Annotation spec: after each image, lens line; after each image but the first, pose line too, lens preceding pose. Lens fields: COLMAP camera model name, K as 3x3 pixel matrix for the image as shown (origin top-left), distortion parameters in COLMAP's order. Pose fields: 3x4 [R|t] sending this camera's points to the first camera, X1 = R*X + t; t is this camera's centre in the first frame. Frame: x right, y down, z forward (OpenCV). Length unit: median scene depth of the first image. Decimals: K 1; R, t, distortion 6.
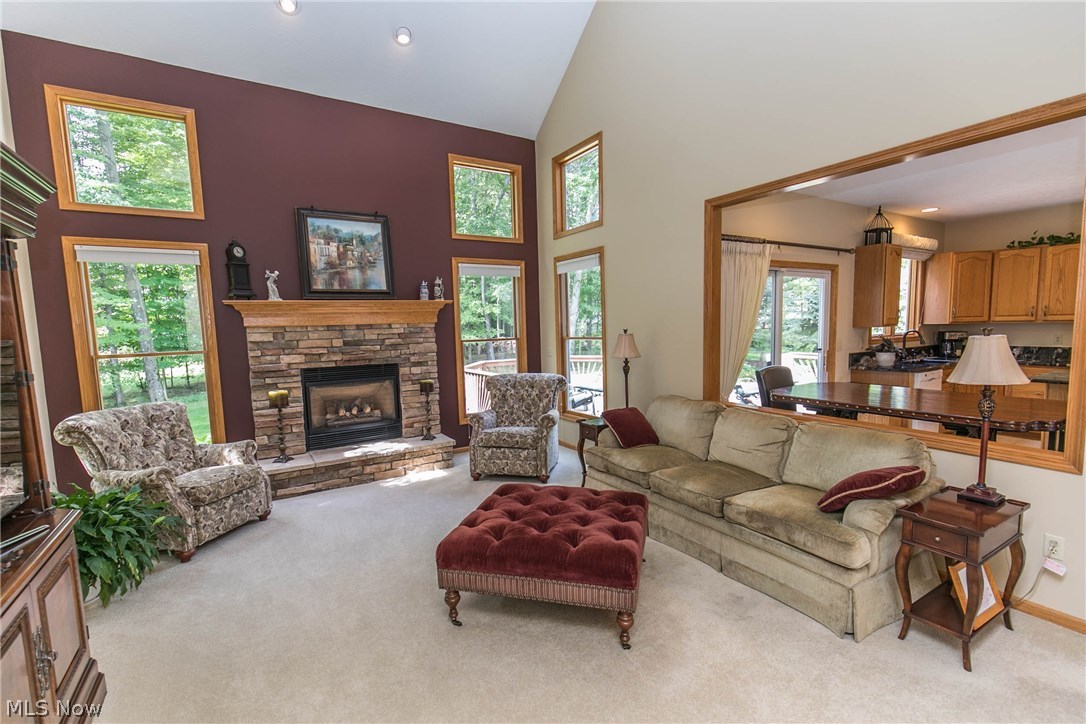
lens RADIAL K [[479.0, 0, 540.0], [0, 479.0, 369.2], [0, 0, 1]] dist [0.002415, -0.001068]
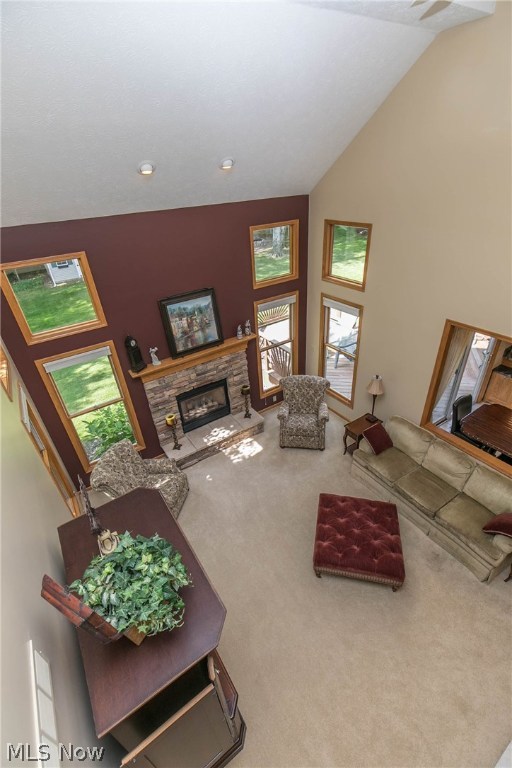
lens RADIAL K [[338.7, 0, 254.3], [0, 338.7, 381.7], [0, 0, 1]] dist [0.002415, -0.001068]
pose [[0.998984, -0.044430, 0.007559, -0.221868], [0.036614, 0.897880, 0.438716, -0.518440], [-0.026279, -0.437993, 0.898594, -0.035018]]
